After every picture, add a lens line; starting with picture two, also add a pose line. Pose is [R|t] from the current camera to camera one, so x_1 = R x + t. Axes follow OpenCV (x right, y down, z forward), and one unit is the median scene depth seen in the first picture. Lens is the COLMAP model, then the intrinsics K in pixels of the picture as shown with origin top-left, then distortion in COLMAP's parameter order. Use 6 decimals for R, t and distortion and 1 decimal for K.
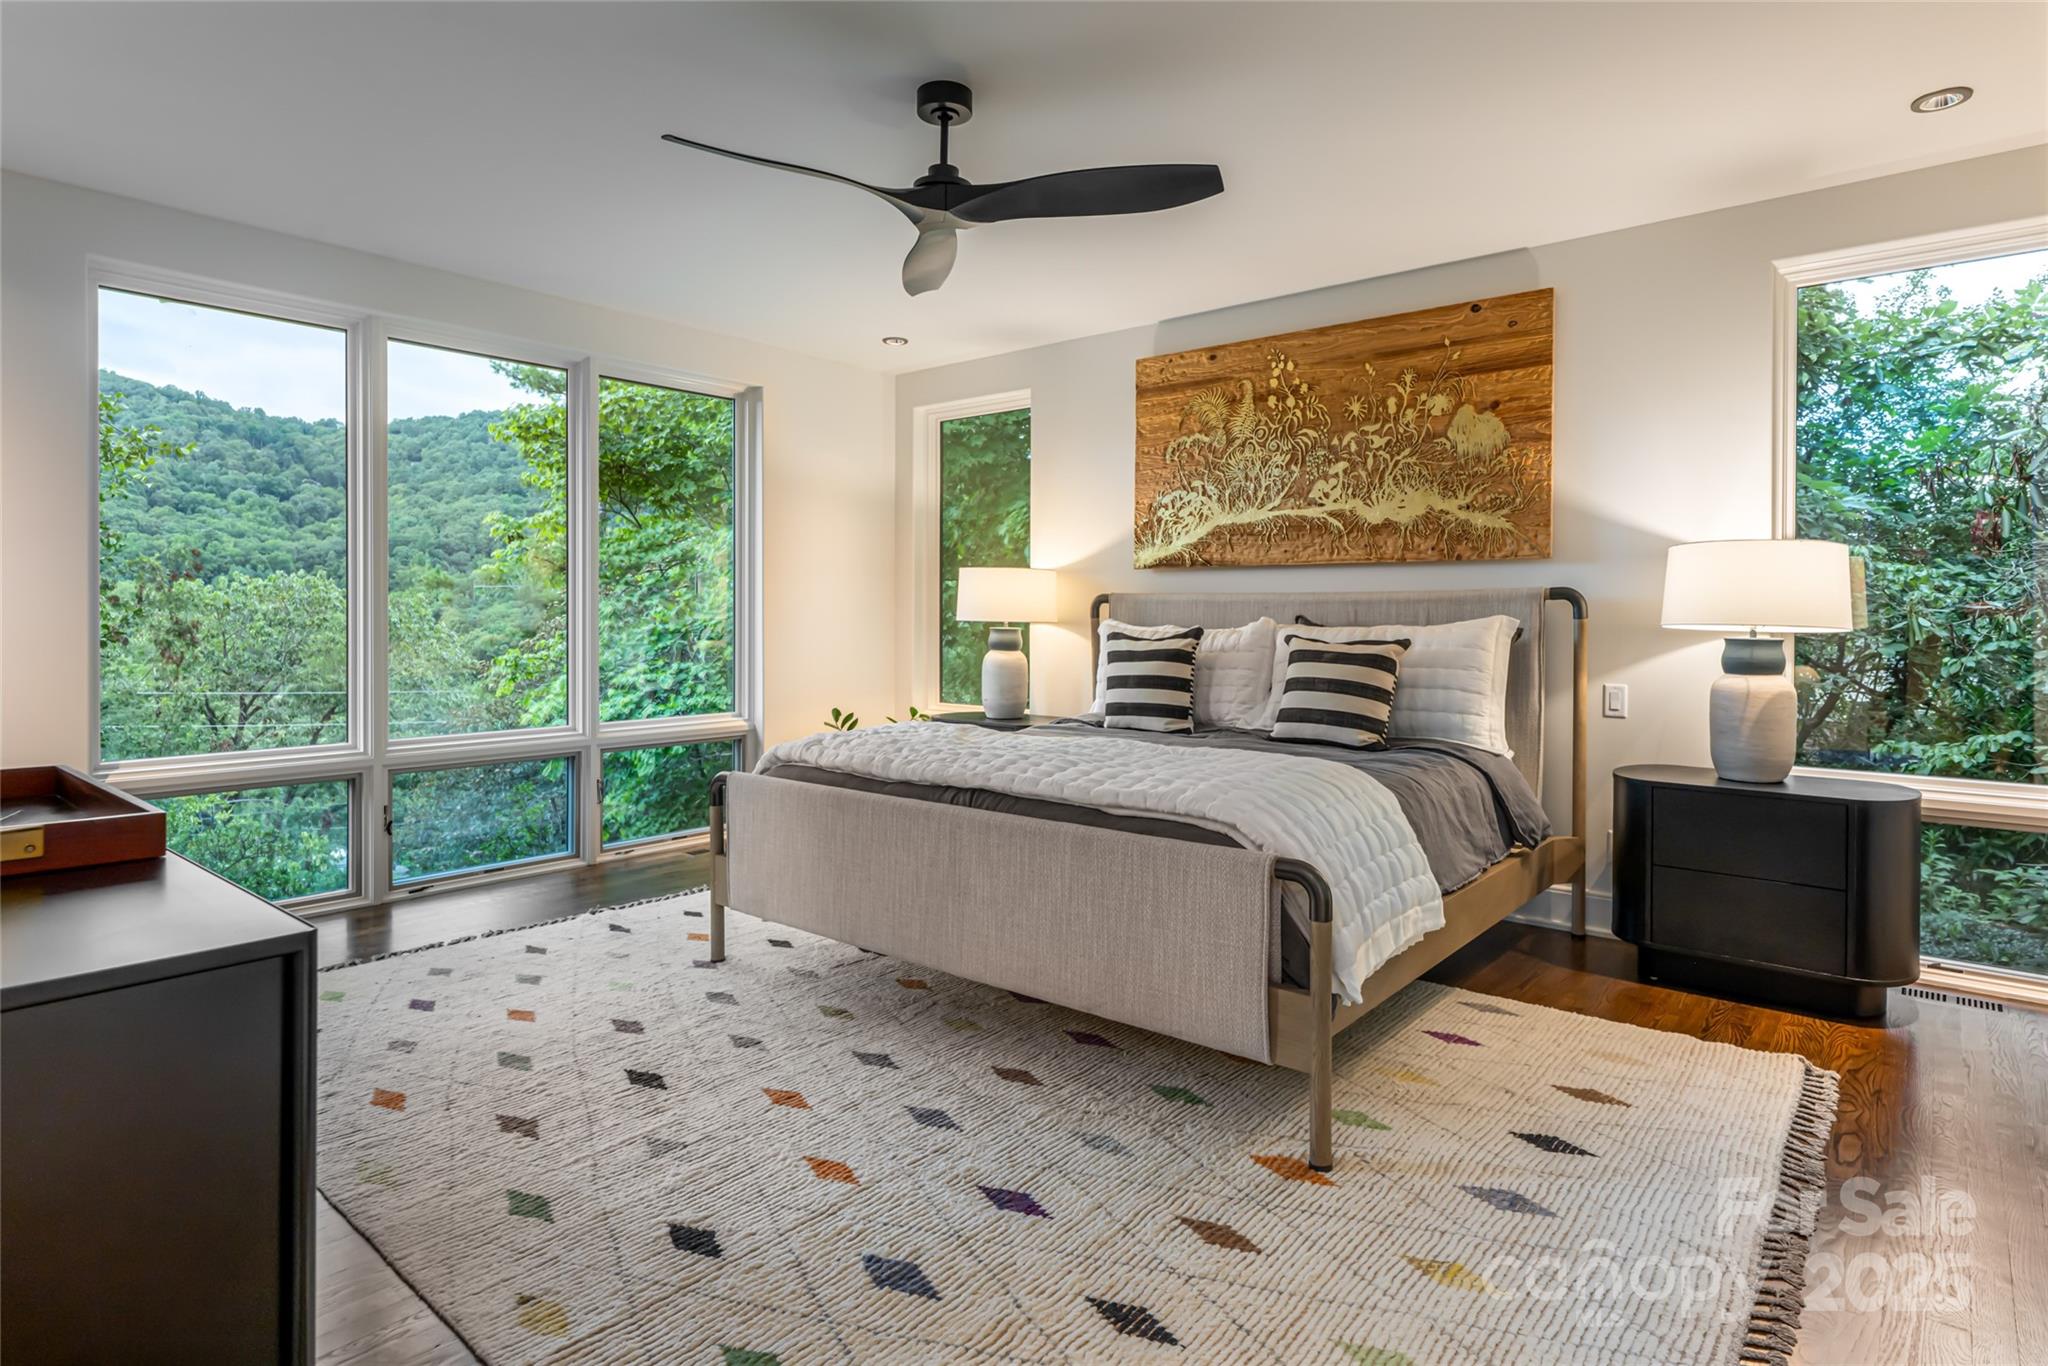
lens RADIAL K [[1092.1, 0, 1045.1], [0, 1092.1, 630.4], [0, 0, 1]] dist [0.004098, -0.000213]
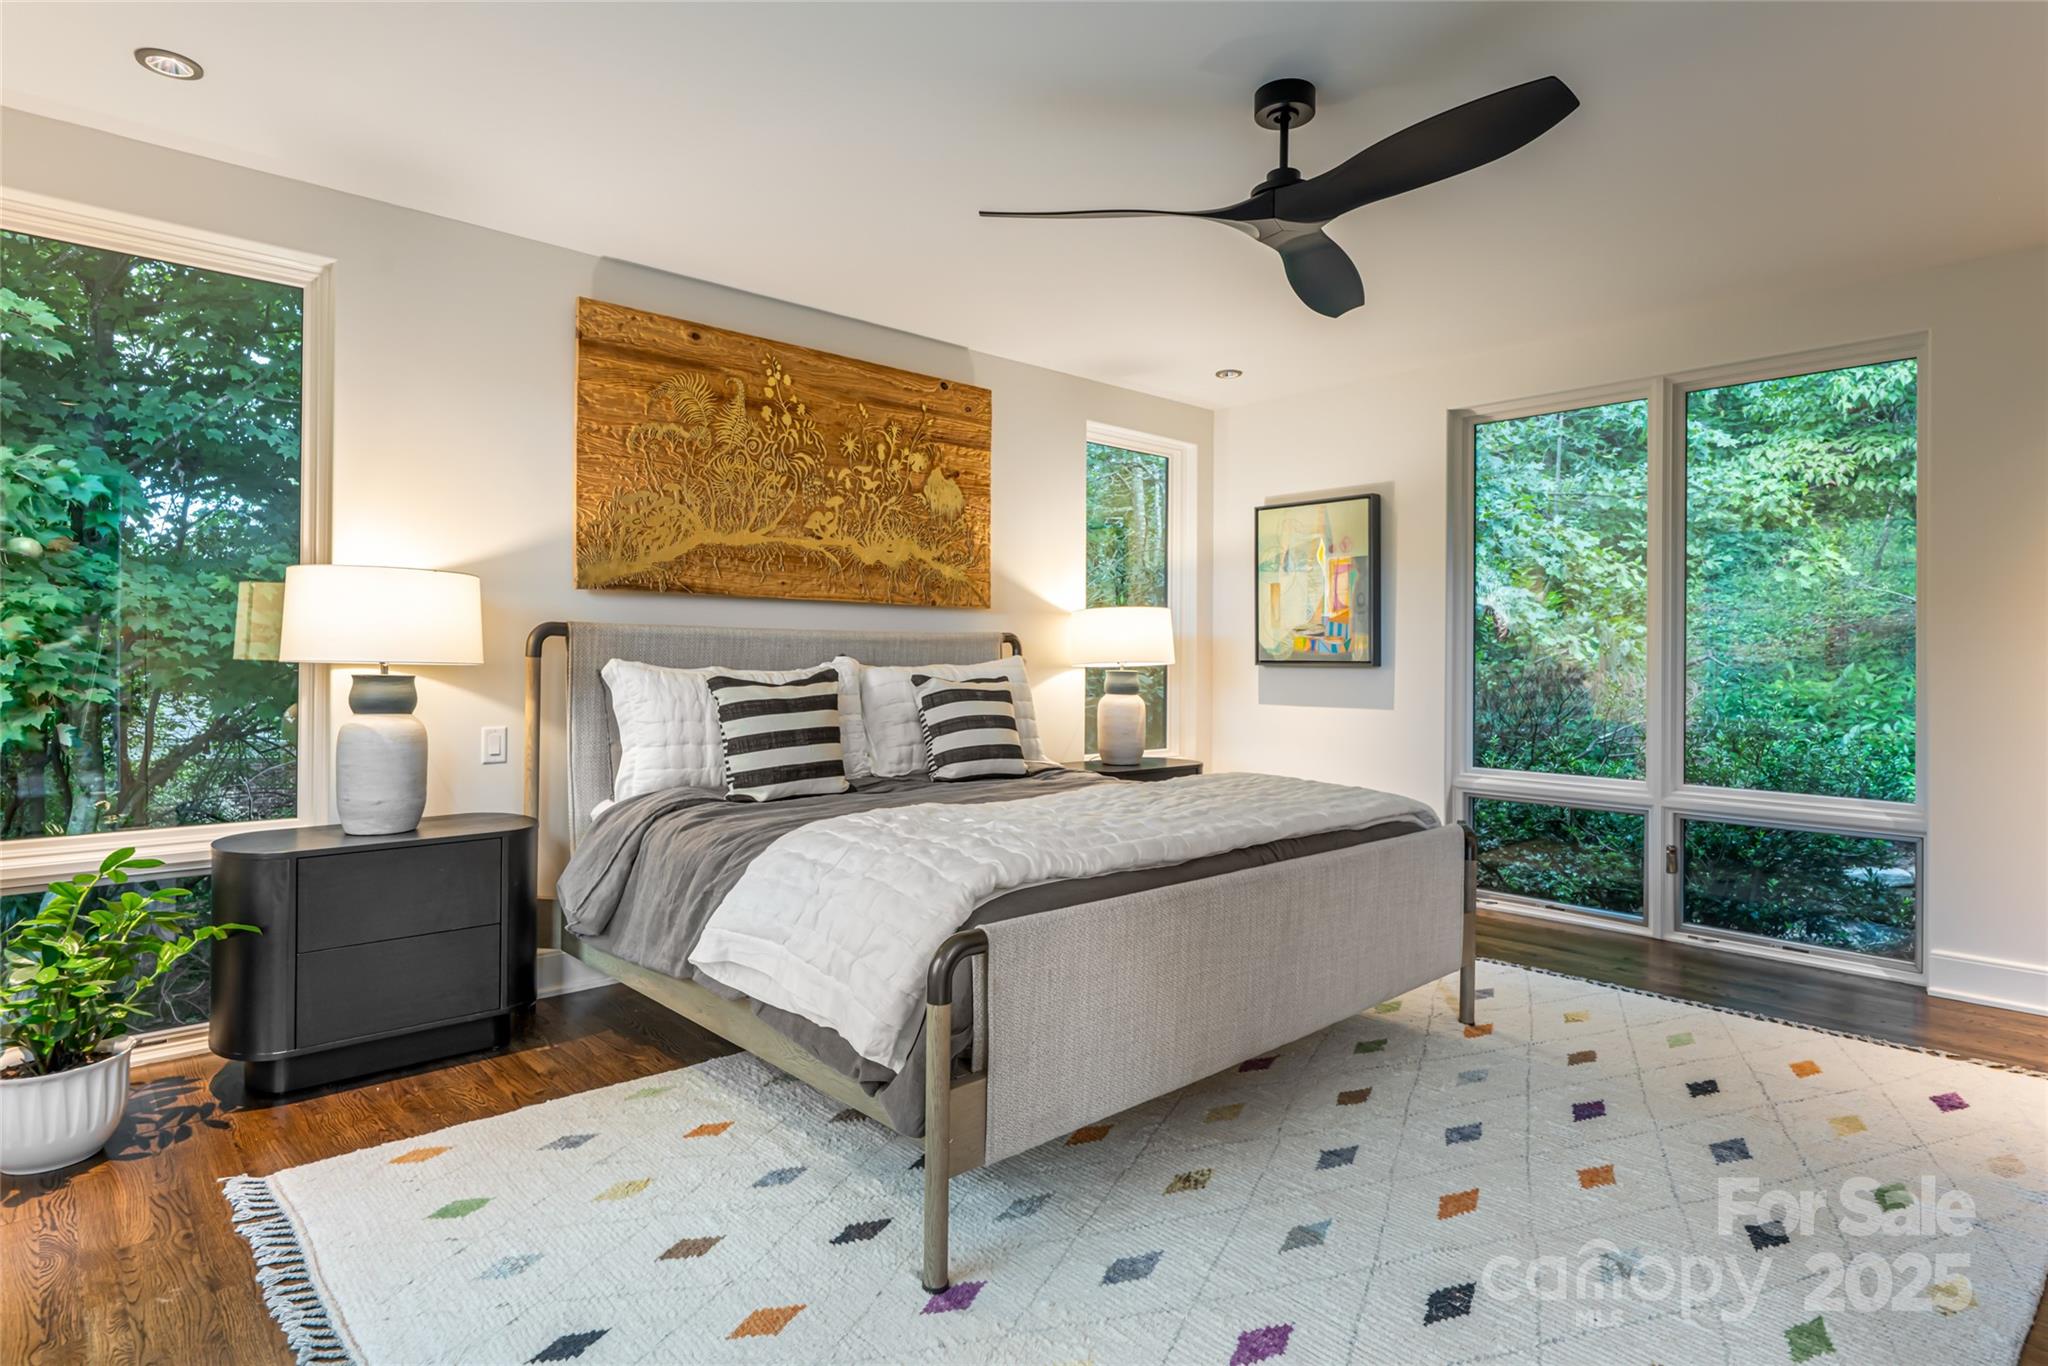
lens RADIAL K [[1092.1, 0, 1047.1], [0, 1092.1, 641.7], [0, 0, 1]] dist [0.004098, -0.000213]
pose [[0.134448, 0.012804, 0.990838, -0.662131], [0.009285, 0.999856, -0.014181, -0.009674], [-0.990877, 0.011106, 0.134310, 0.684323]]
